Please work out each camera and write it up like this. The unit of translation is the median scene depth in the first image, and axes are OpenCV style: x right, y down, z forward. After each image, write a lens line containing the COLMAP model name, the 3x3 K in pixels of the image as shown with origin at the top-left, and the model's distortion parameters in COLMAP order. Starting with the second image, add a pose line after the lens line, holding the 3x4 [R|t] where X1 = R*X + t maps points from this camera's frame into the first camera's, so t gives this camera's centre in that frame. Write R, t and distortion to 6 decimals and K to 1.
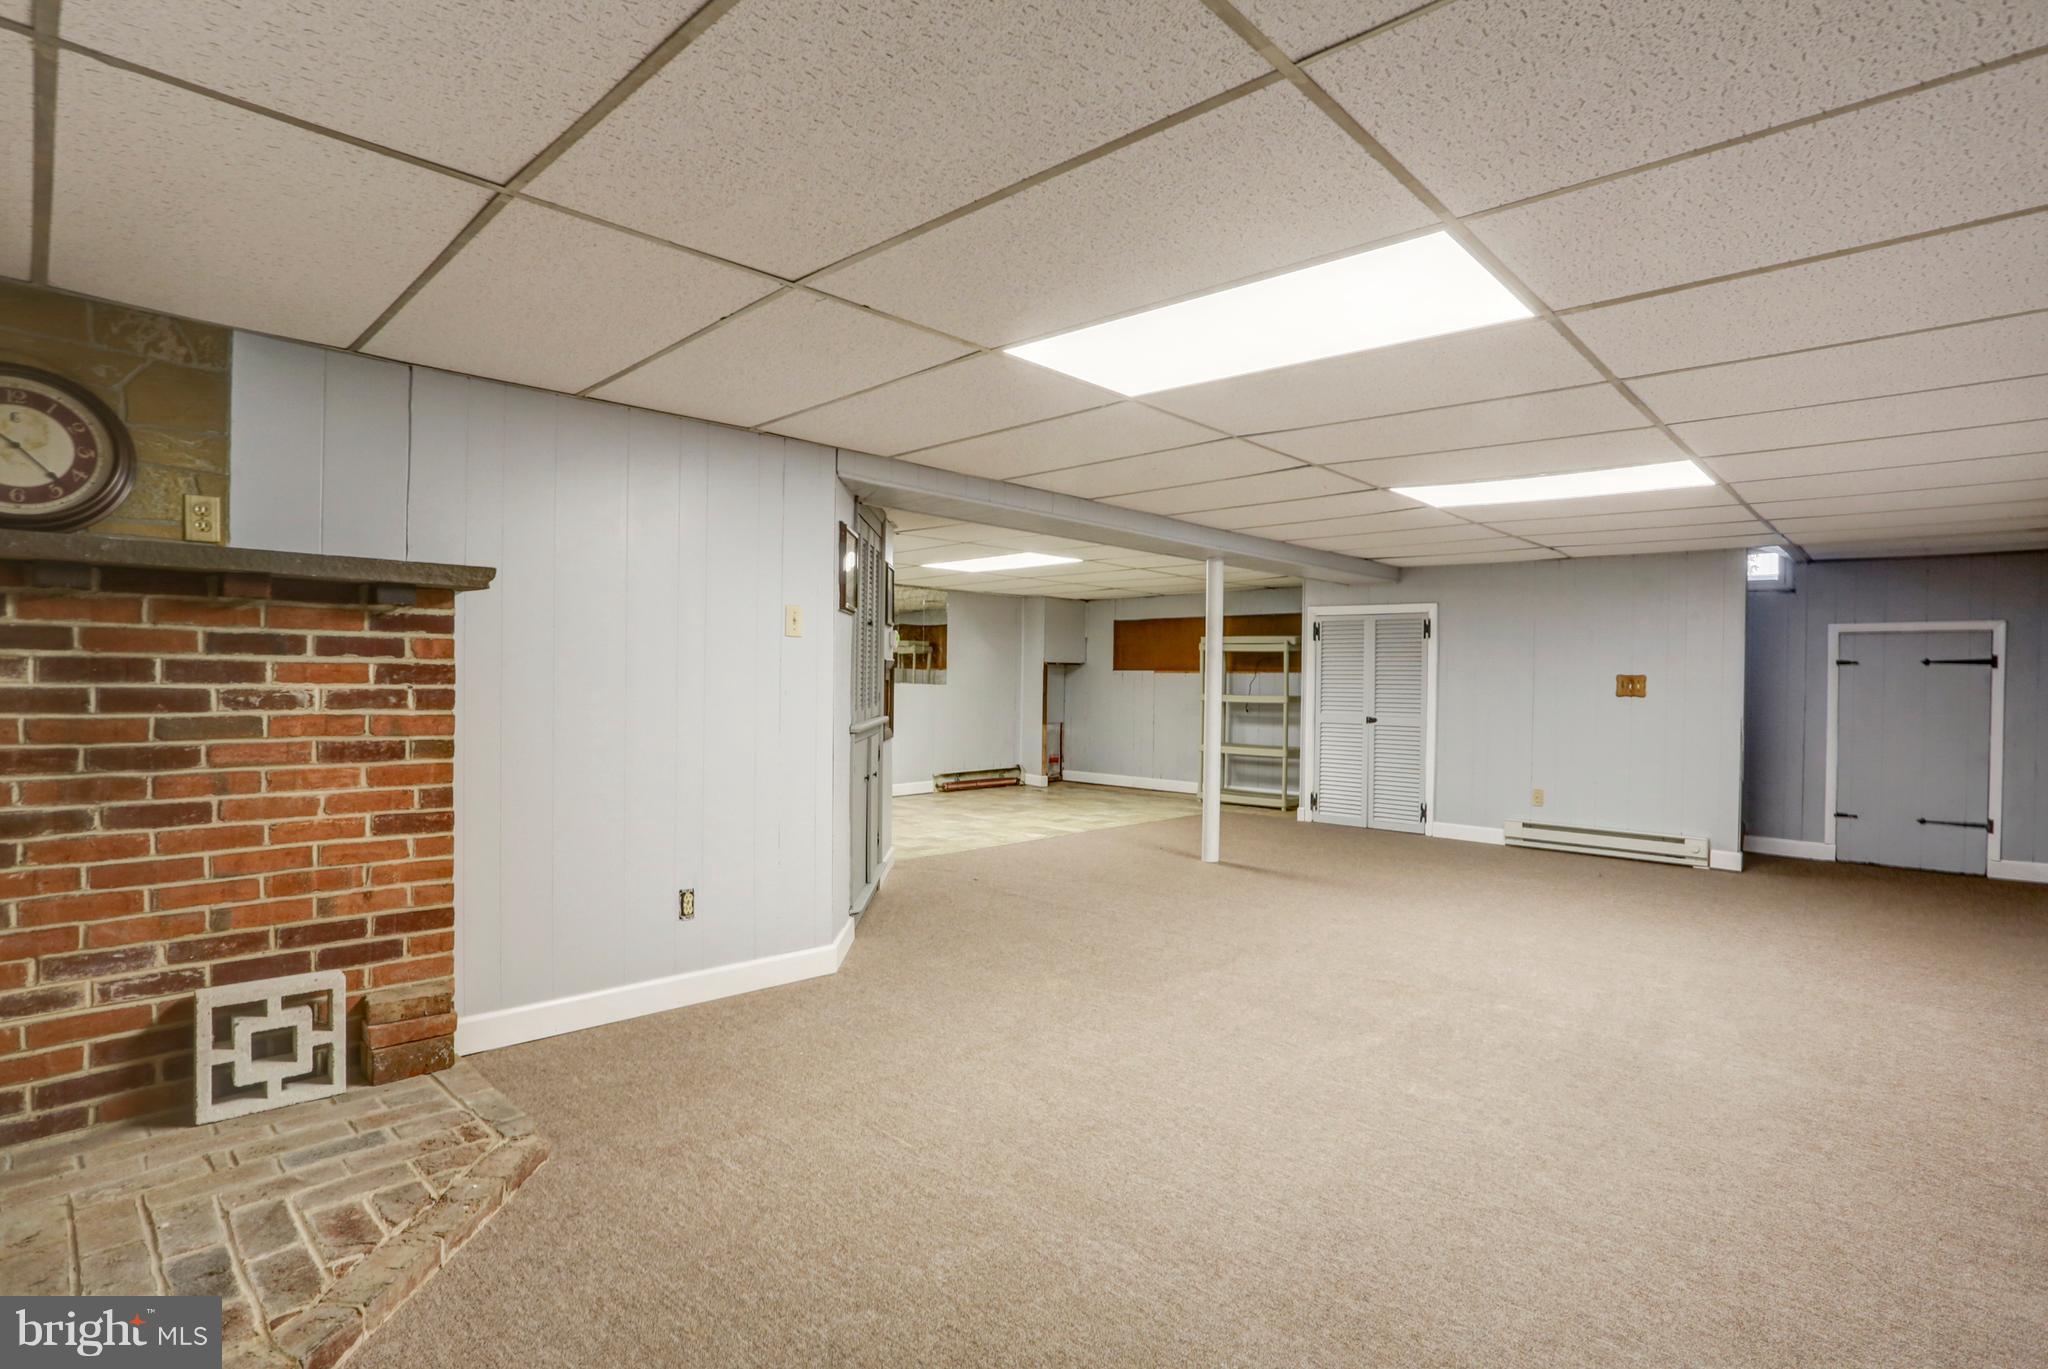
lens RADIAL K [[993.0, 0, 1026.1], [0, 993.0, 682.4], [0, 0, 1]] dist [-0.060499, 0.020363]
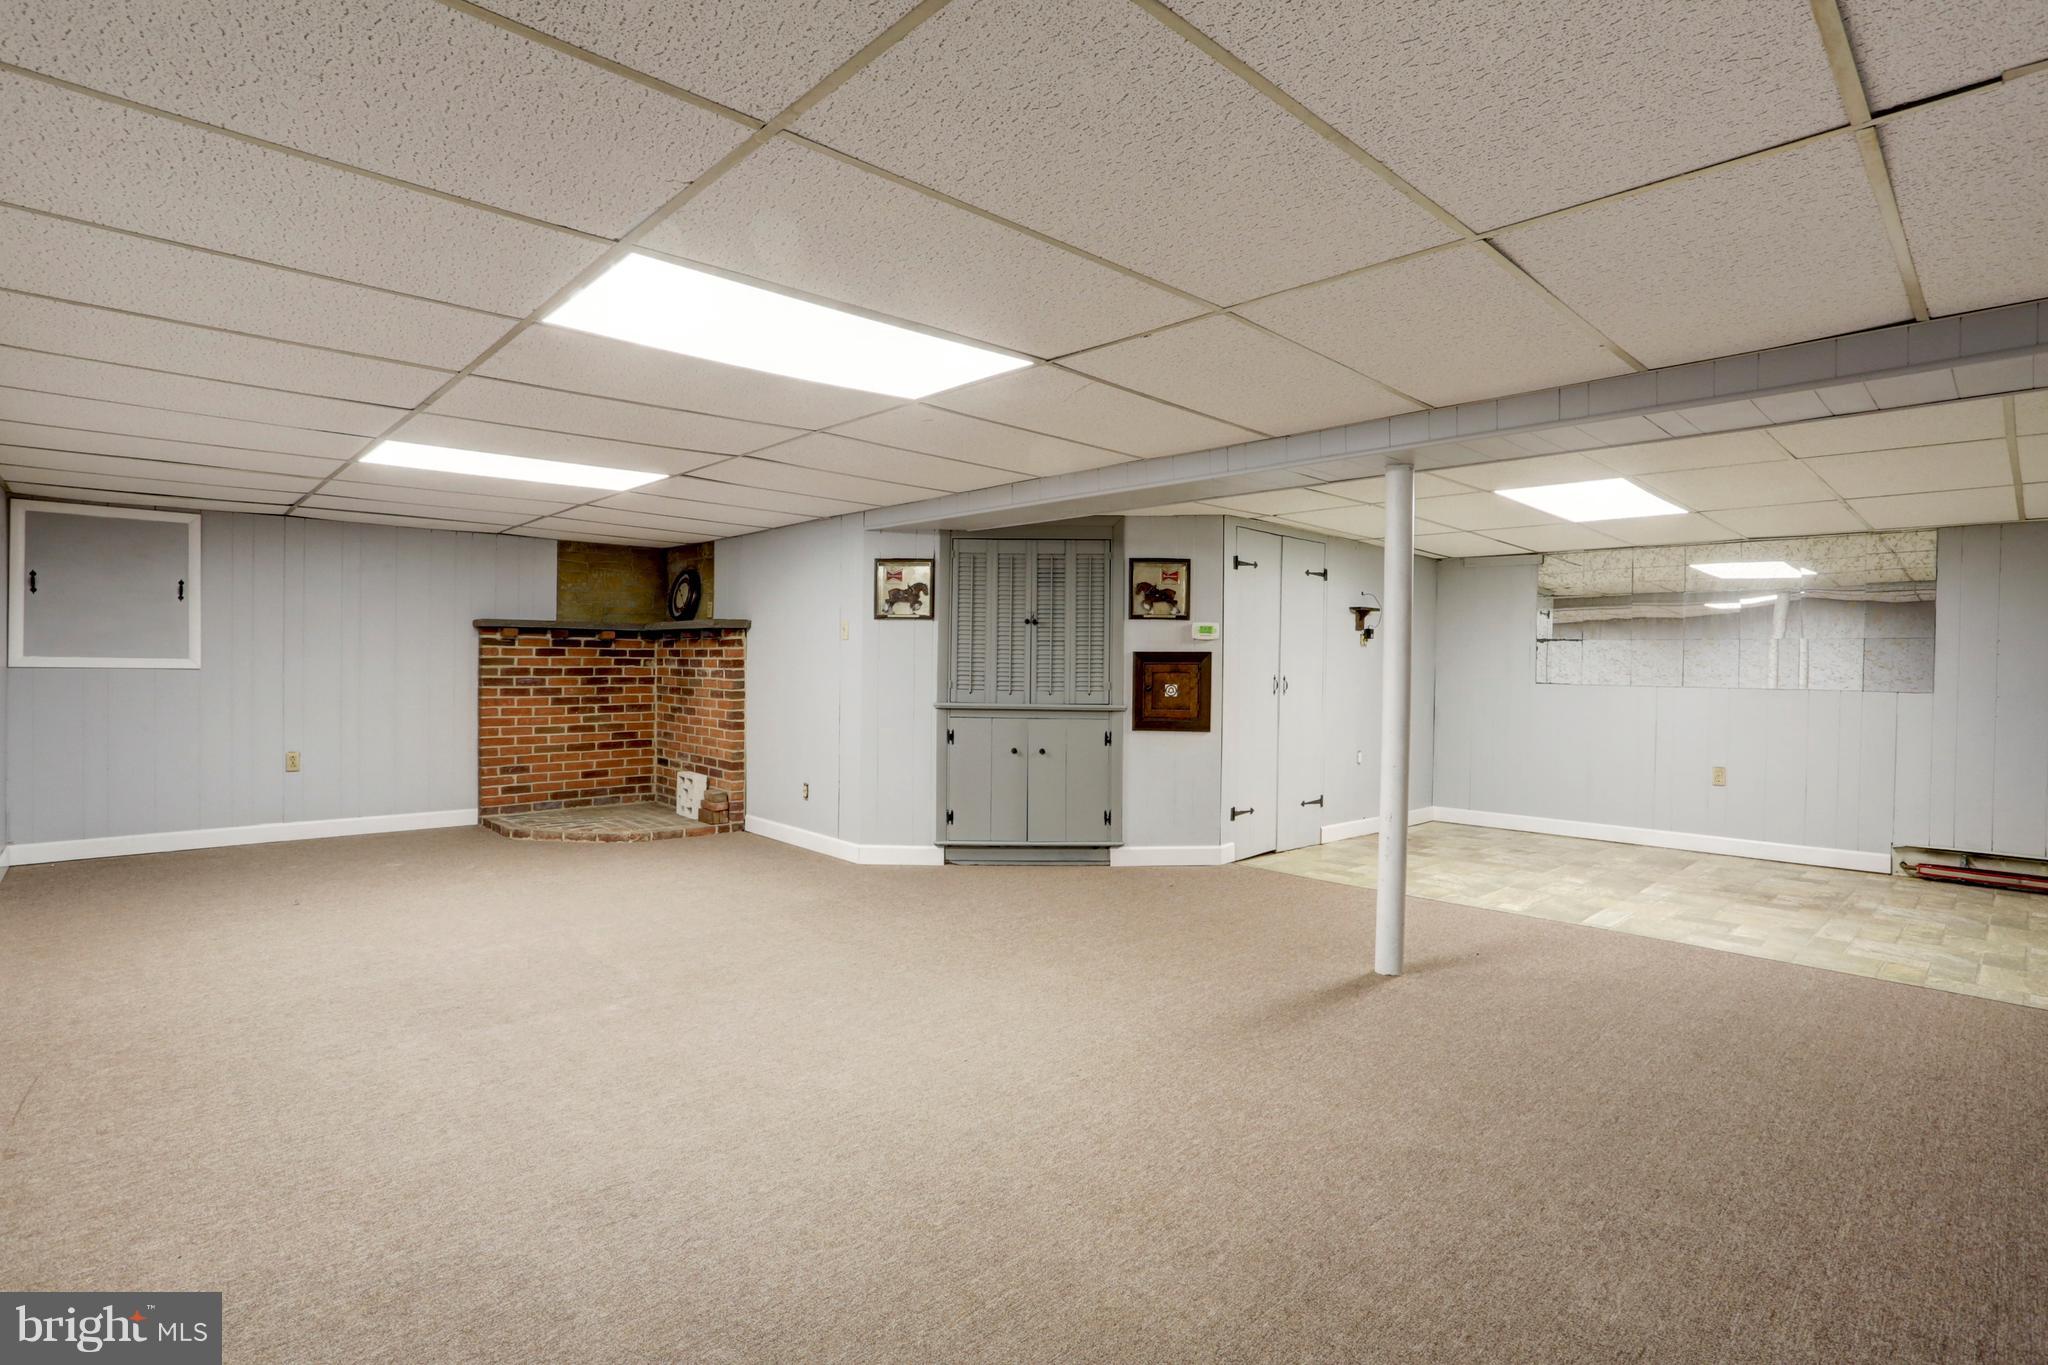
lens RADIAL K [[993.0, 0, 1024.2], [0, 993.0, 671.1], [0, 0, 1]] dist [-0.060499, 0.020363]
pose [[-0.049437, -0.007387, -0.998750, 1.734795], [-0.018878, 0.999801, -0.006460, 0.012244], [0.998599, 0.018536, -0.049566, 1.770470]]
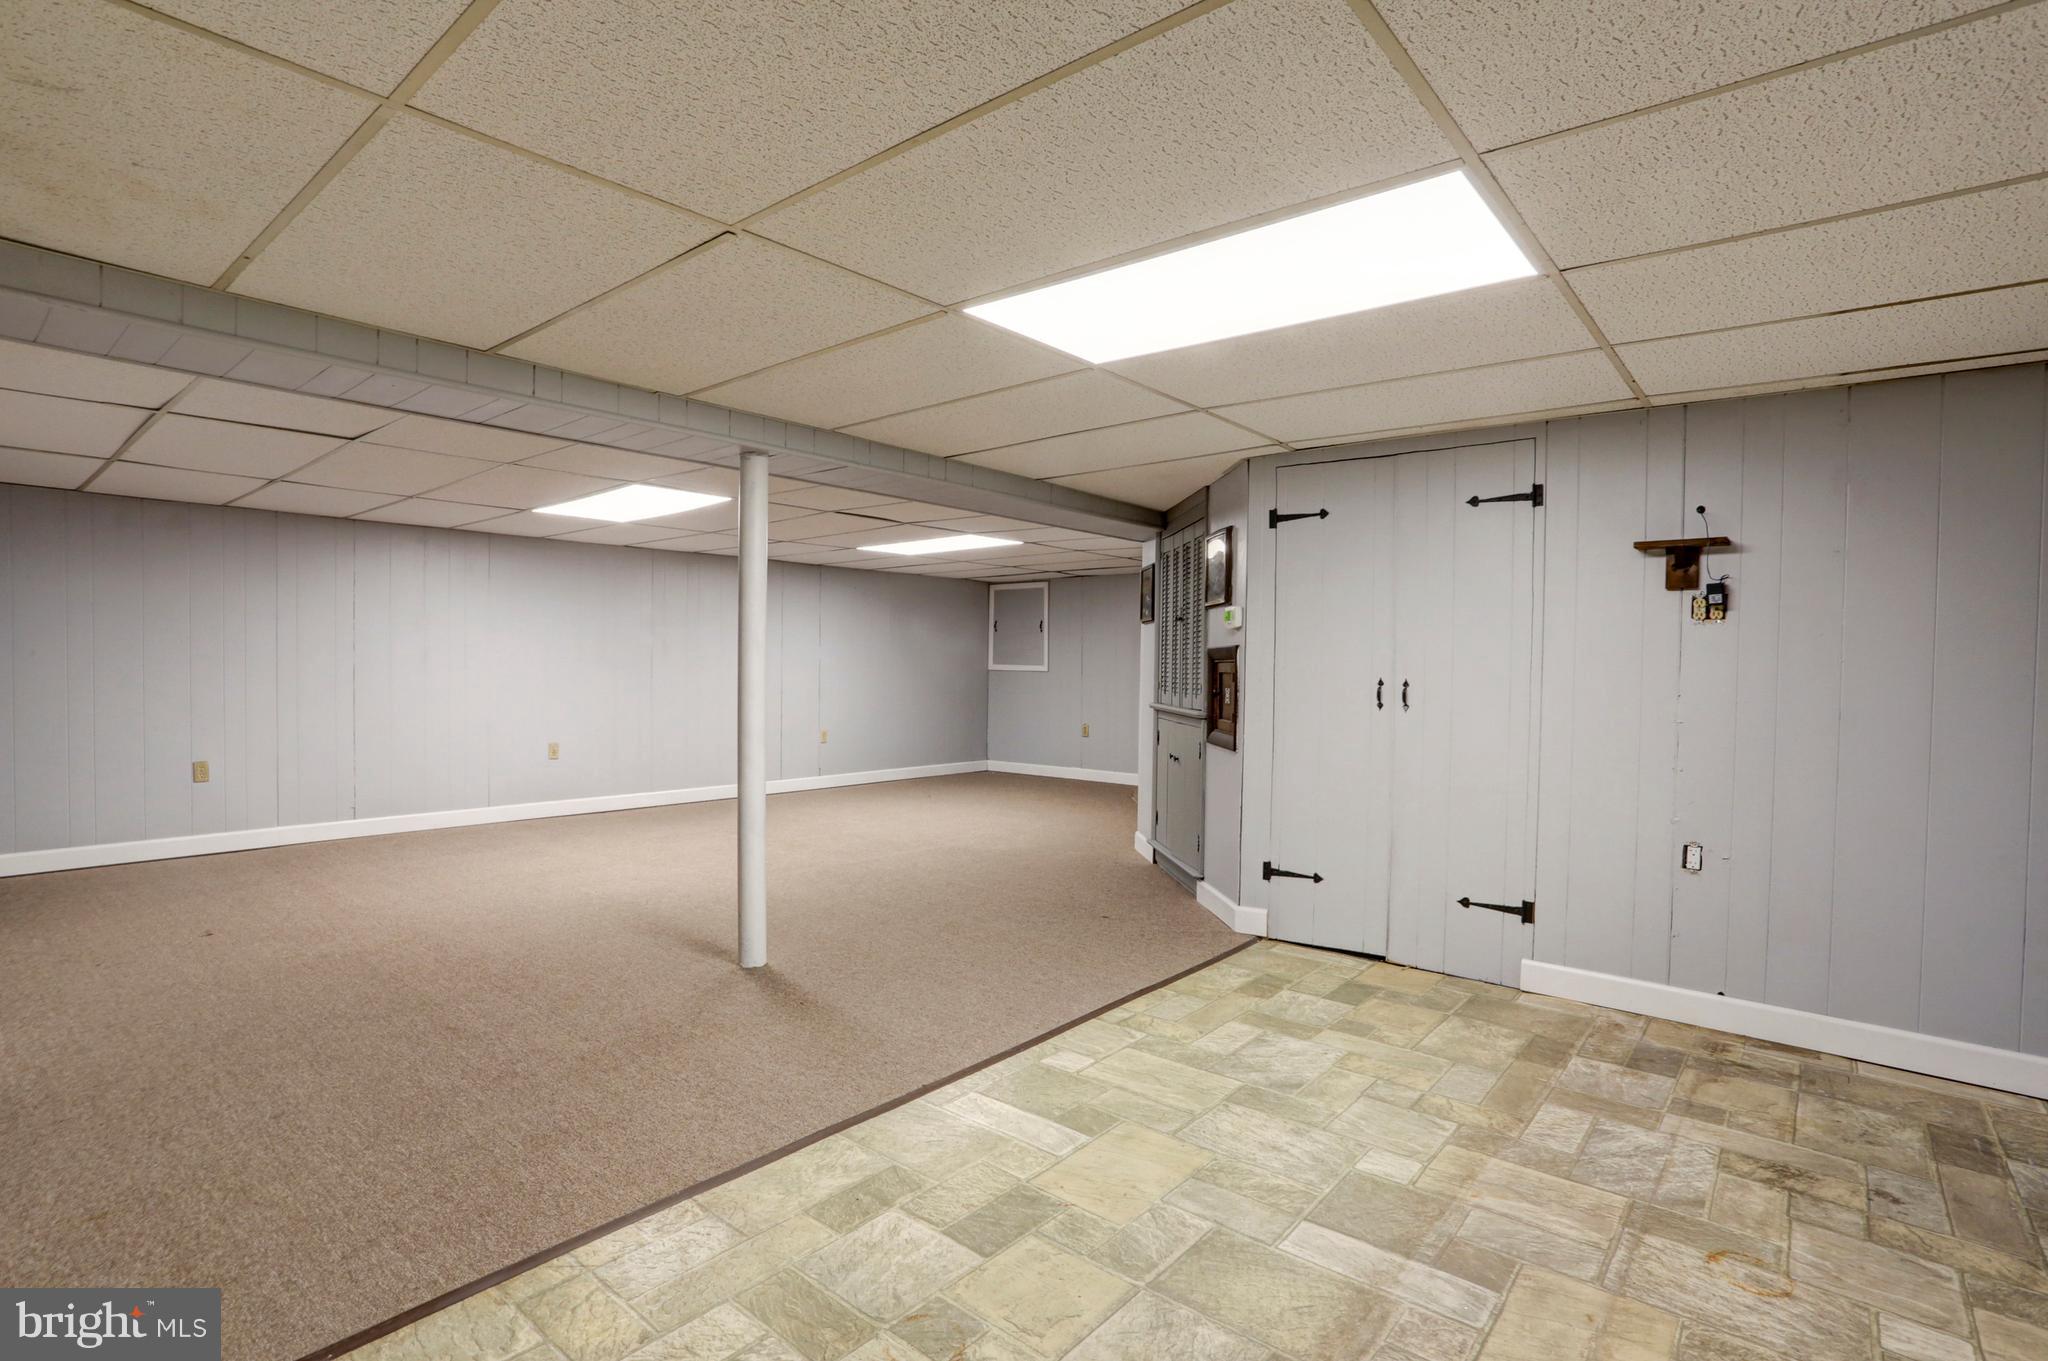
lens RADIAL K [[993.0, 0, 1023.5], [0, 993.0, 686.3], [0, 0, 1]] dist [-0.060499, 0.020363]
pose [[-0.997295, -0.021176, -0.070383, 0.136914], [-0.023234, 0.999322, 0.028558, -0.020740], [0.069731, 0.030116, -0.997111, 3.530846]]
